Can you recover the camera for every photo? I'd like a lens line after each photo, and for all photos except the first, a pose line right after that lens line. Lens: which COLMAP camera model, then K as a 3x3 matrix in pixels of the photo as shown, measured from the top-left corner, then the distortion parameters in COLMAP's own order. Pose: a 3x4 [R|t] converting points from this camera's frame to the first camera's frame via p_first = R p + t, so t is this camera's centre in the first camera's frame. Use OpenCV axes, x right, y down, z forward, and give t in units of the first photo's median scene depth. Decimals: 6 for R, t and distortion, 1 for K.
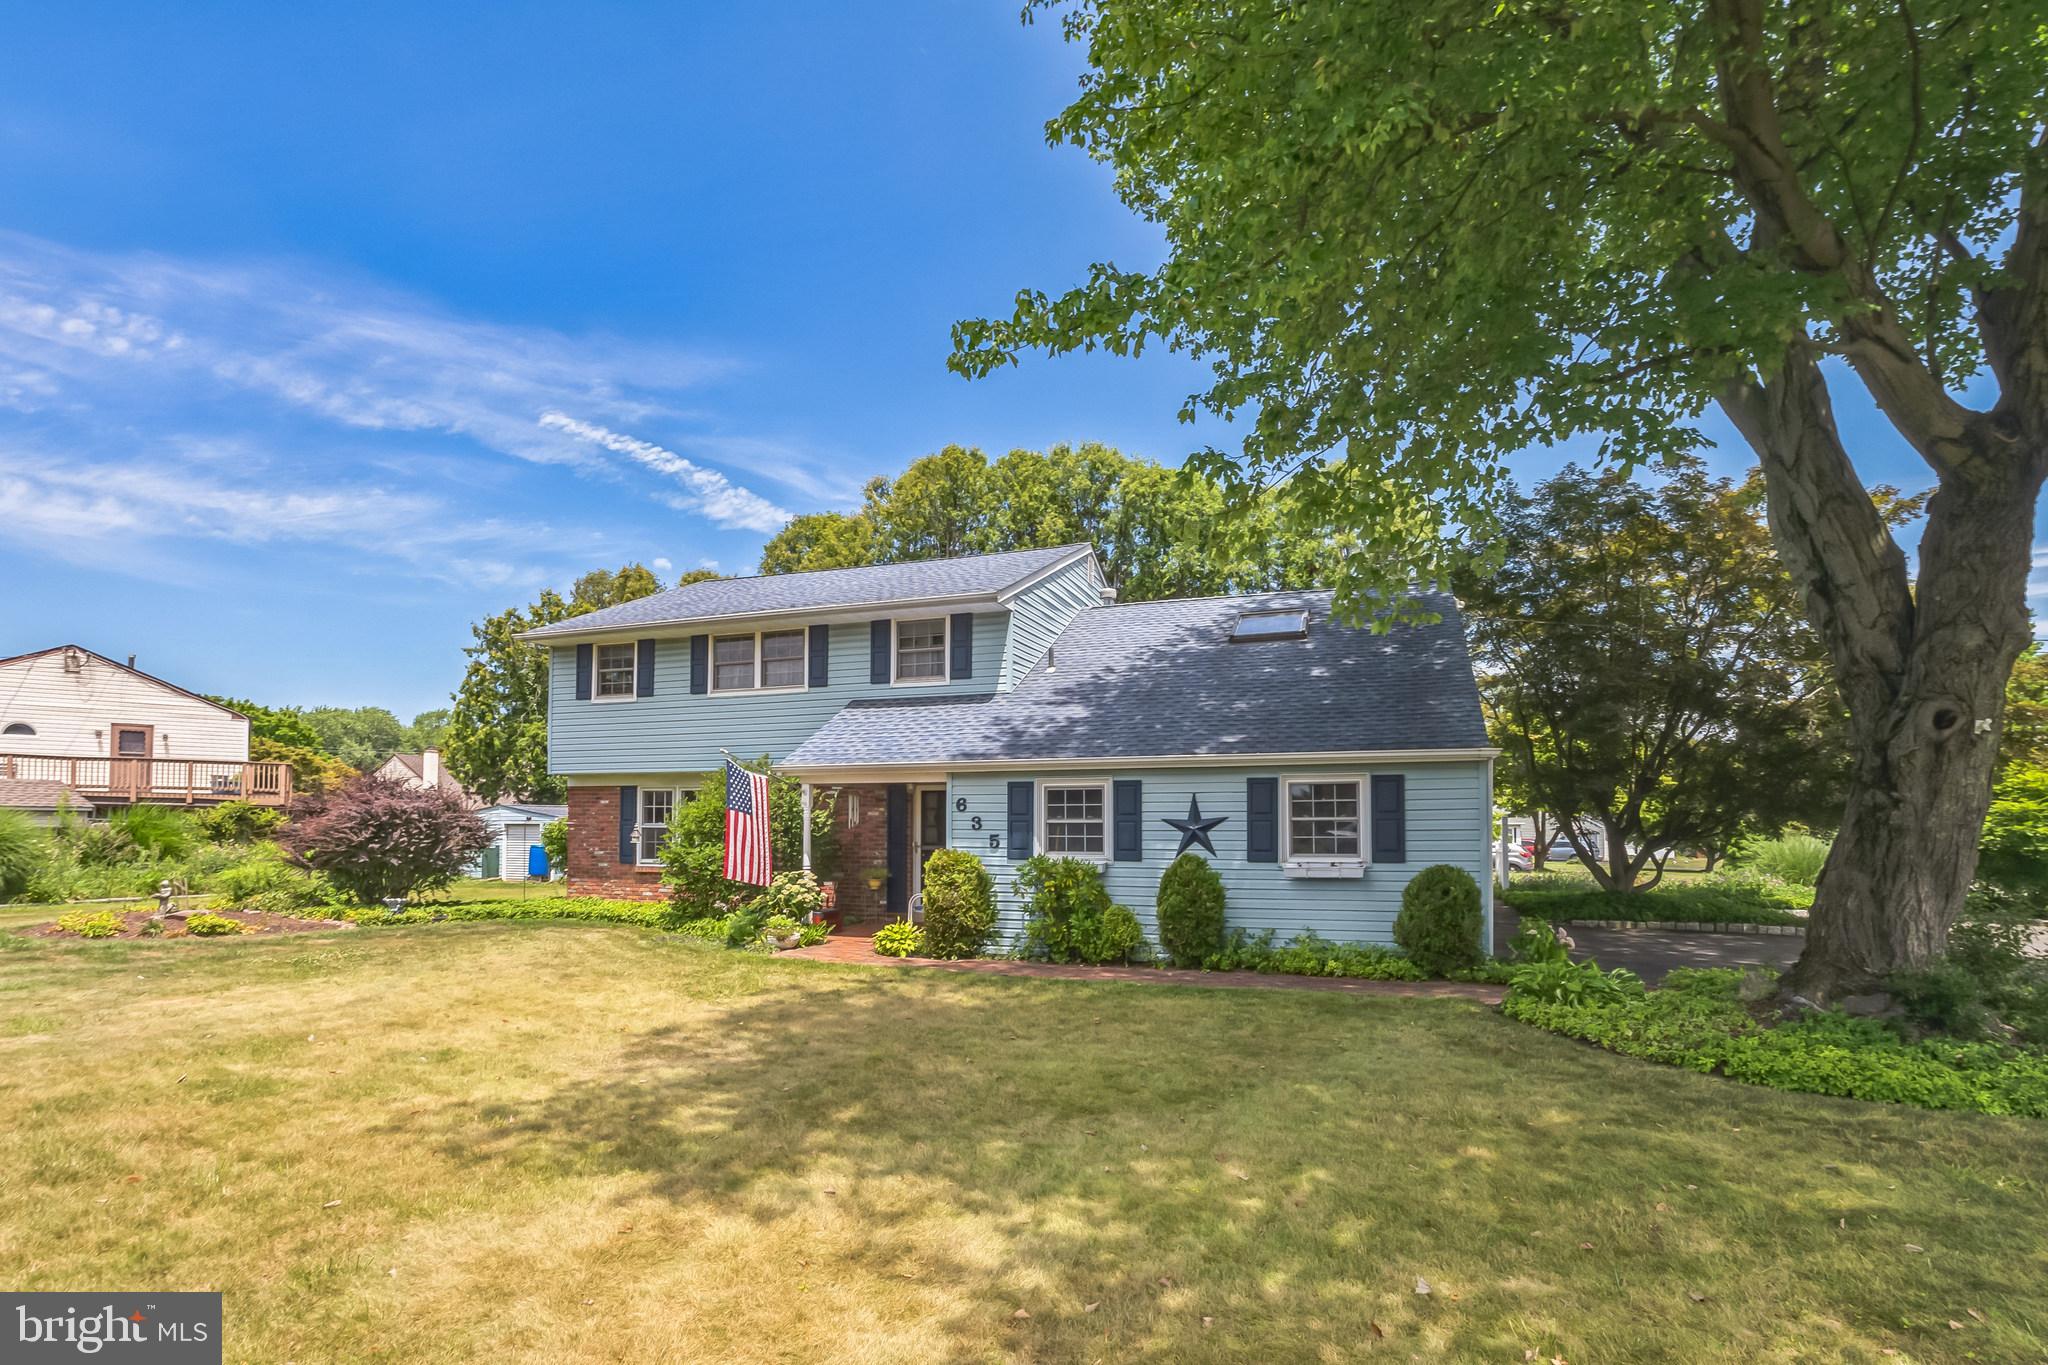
lens RADIAL K [[1014.5, 0, 1024.5], [0, 1014.5, 817.9], [0, 0, 1]] dist [-0.035877, 0.000041]
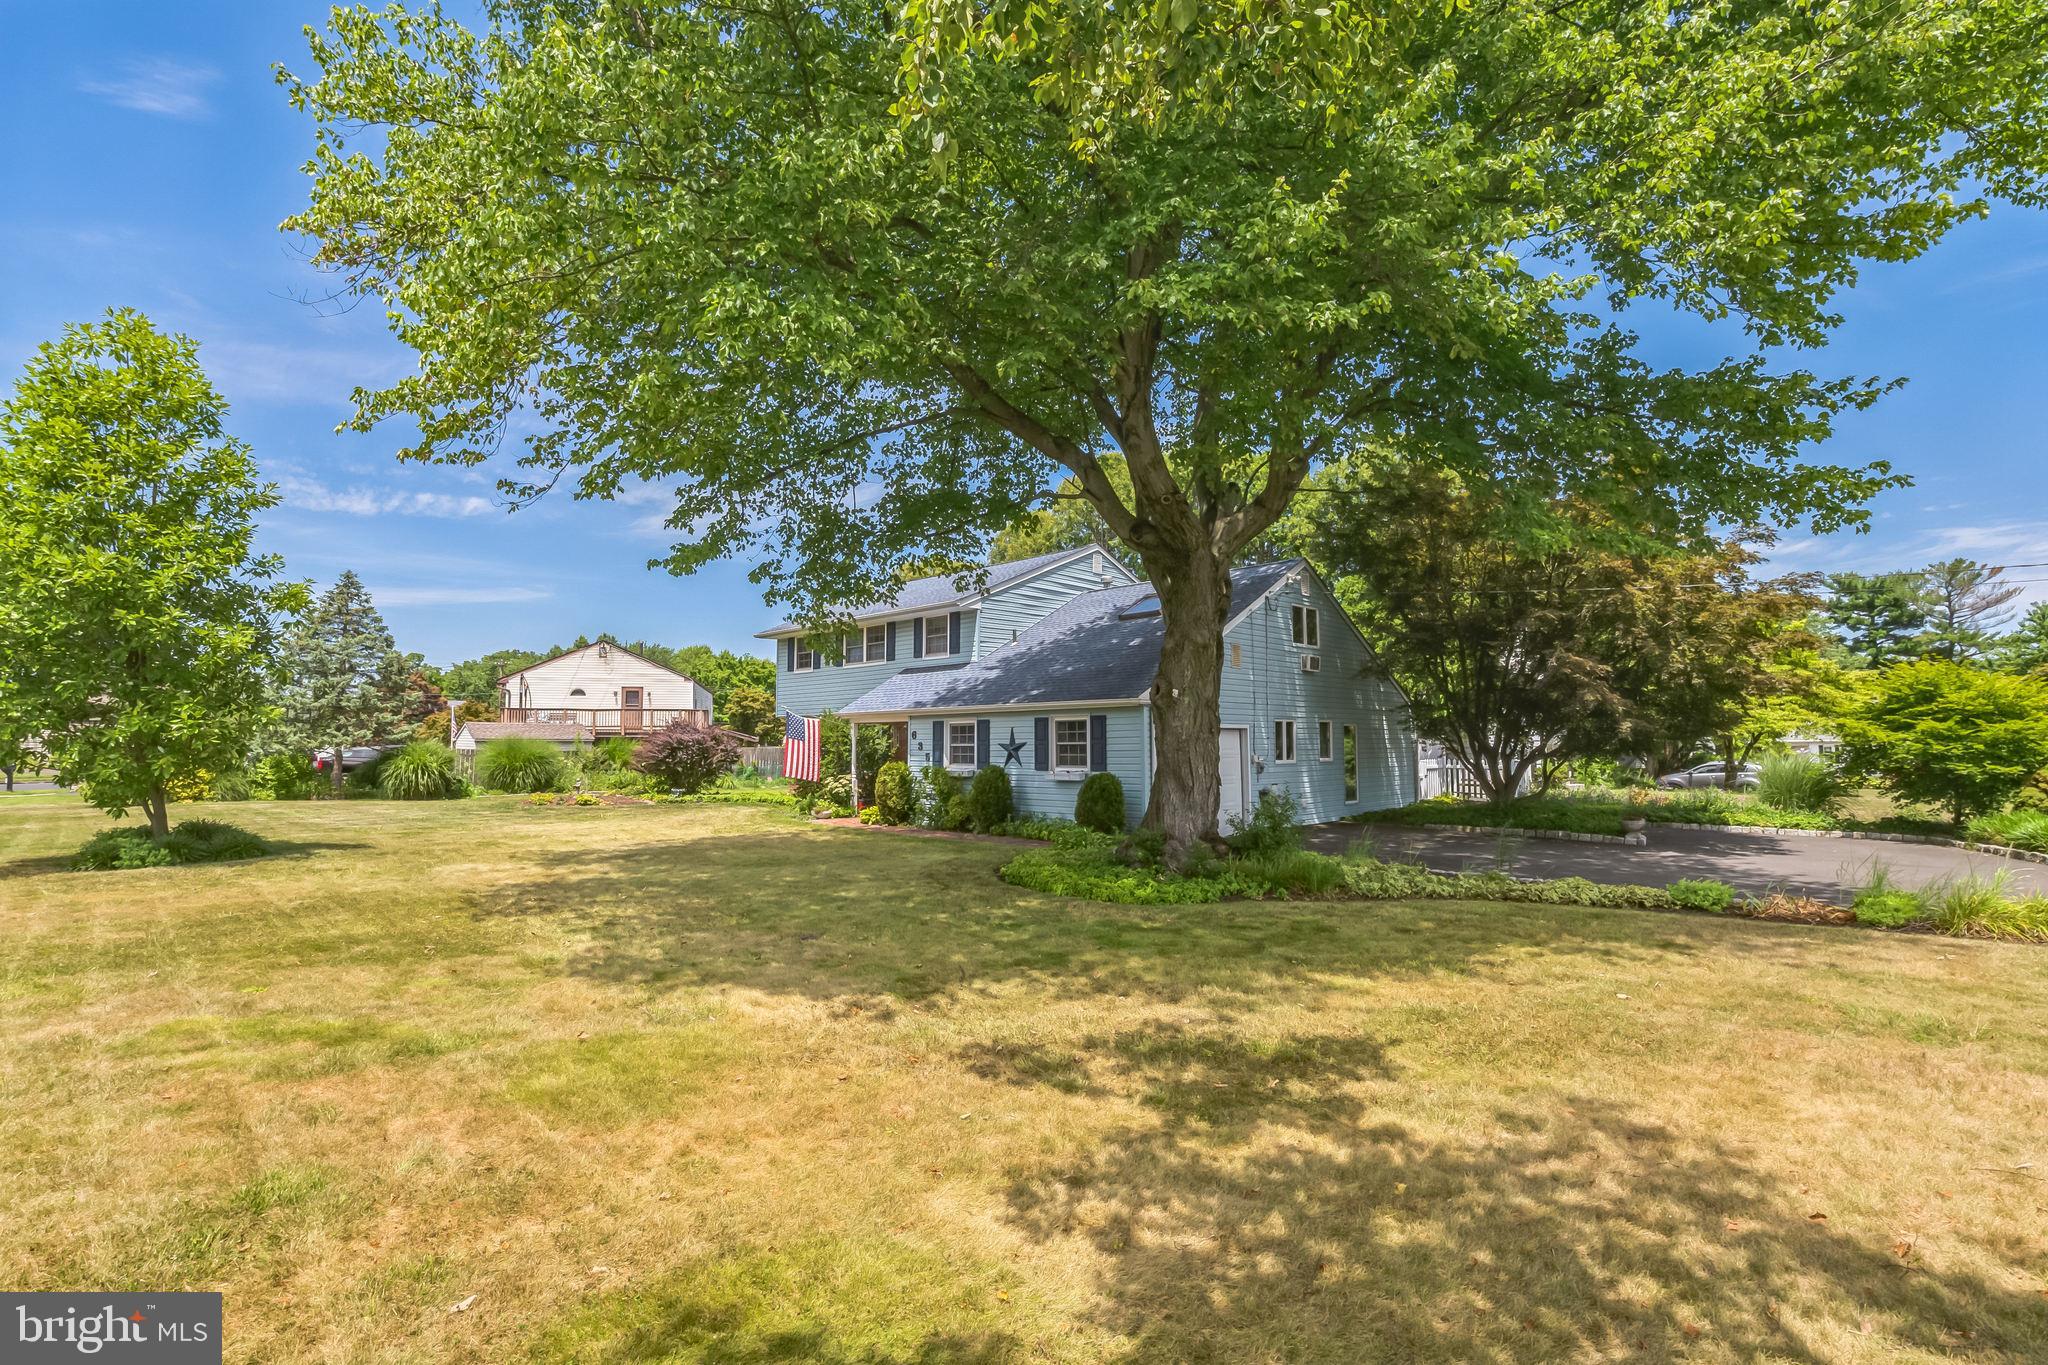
lens RADIAL K [[985.7, 0, 1027.1], [0, 985.7, 741.3], [0, 0, 1]] dist [-0.032094, 0.001244]
pose [[0.900502, -0.005543, -0.434816, 0.734410], [0.004958, 0.999985, -0.002480, 0.001637], [0.434823, 0.000077, 0.900516, -0.331751]]
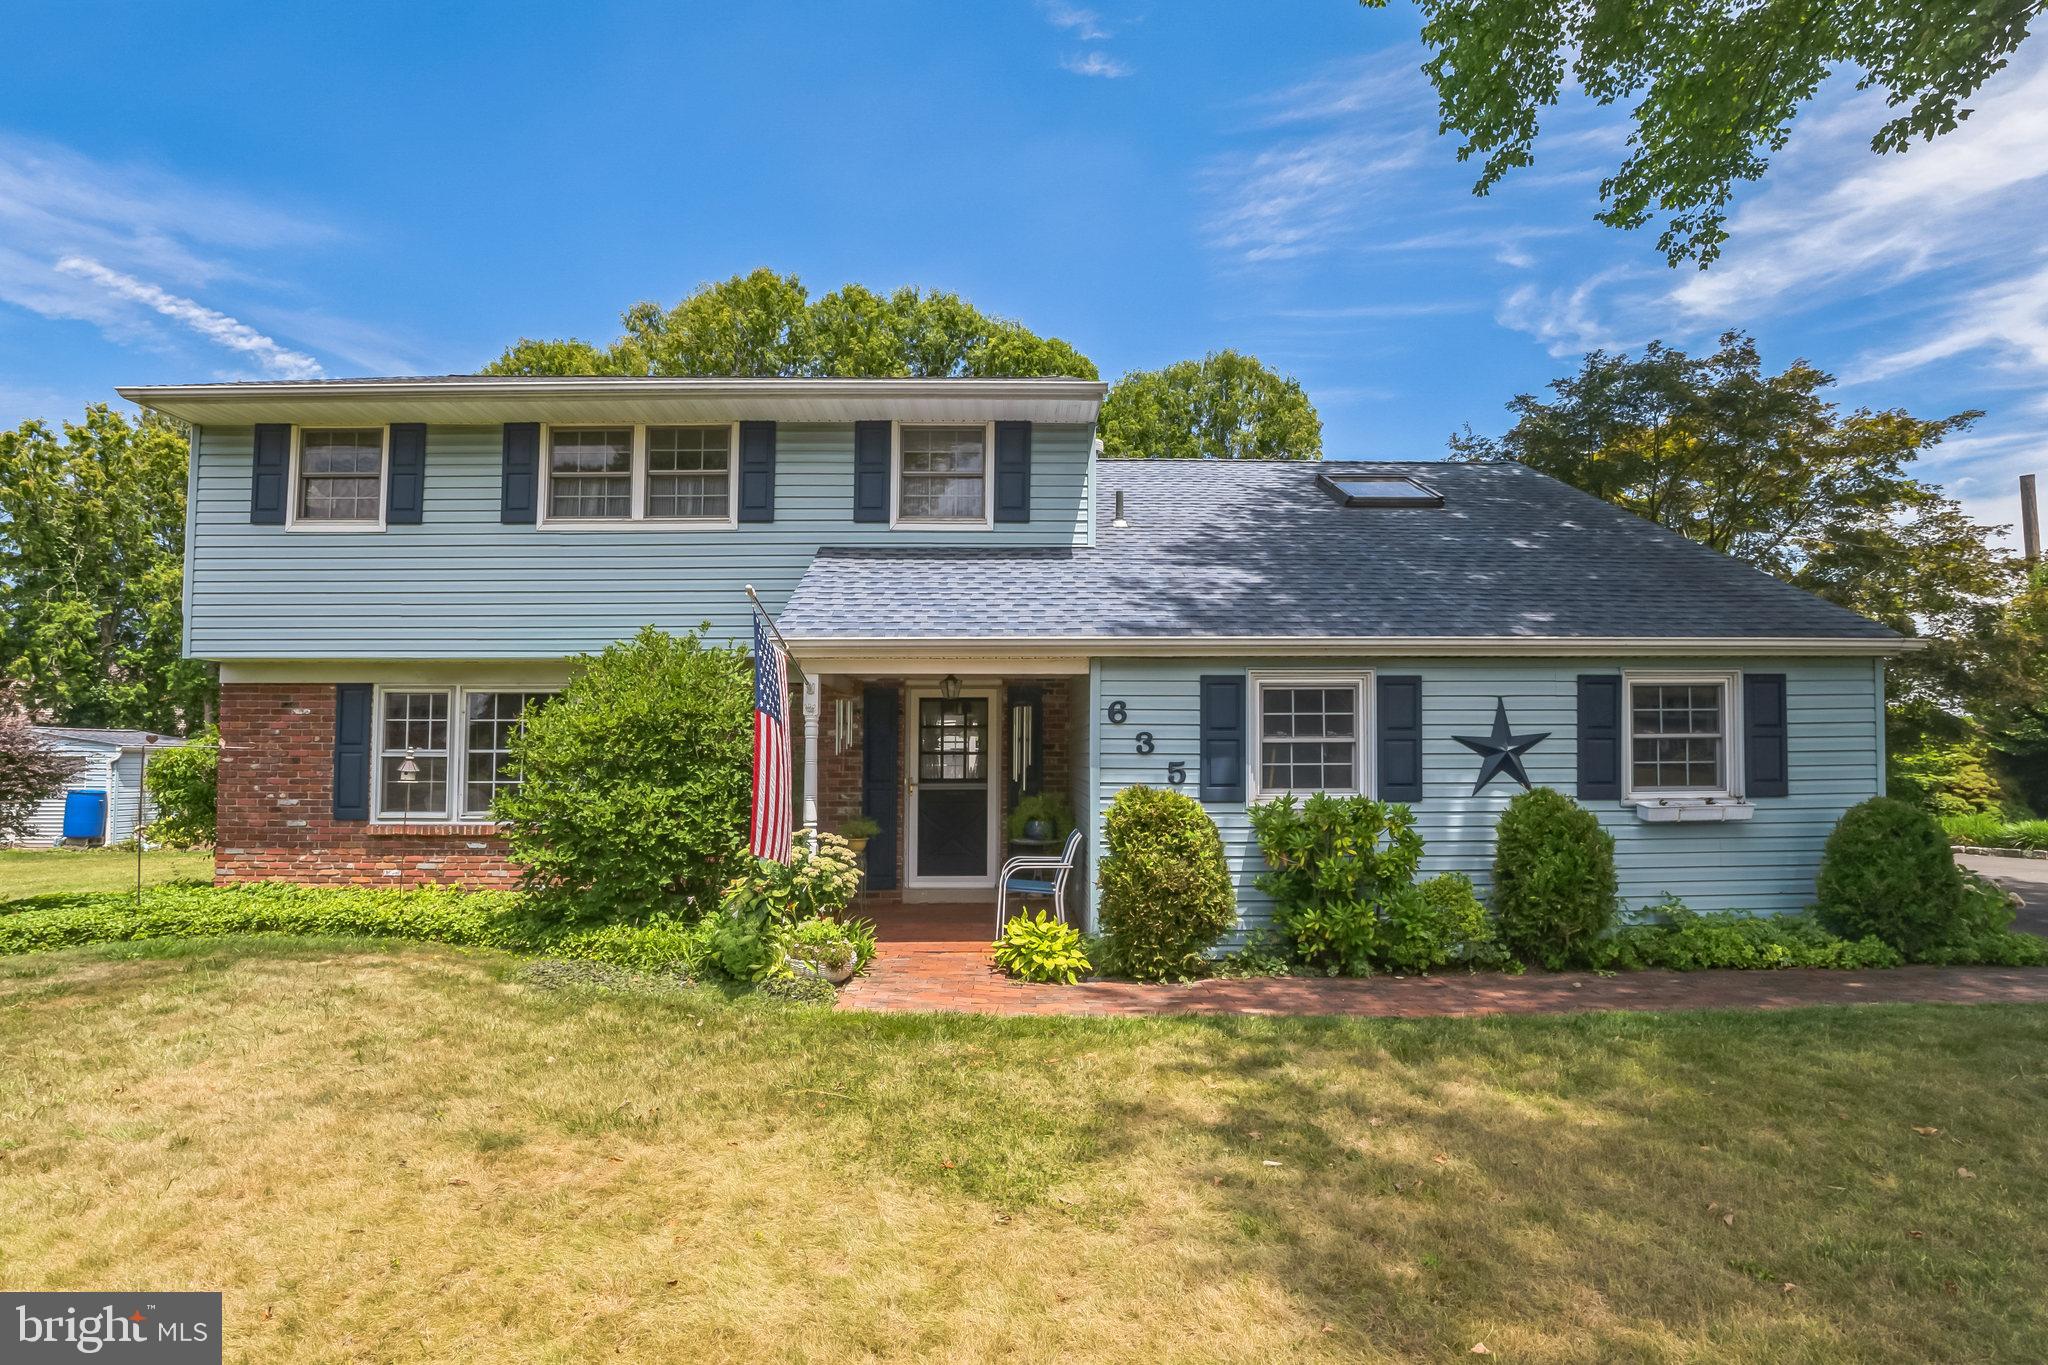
lens RADIAL K [[985.7, 0, 1027.1], [0, 985.7, 741.3], [0, 0, 1]] dist [-0.032094, 0.001244]
pose [[0.931968, 0.004384, 0.362515, -0.295778], [0.000934, 0.999895, -0.014495, 0.011404], [-0.362541, 0.013847, 0.931865, 0.441304]]
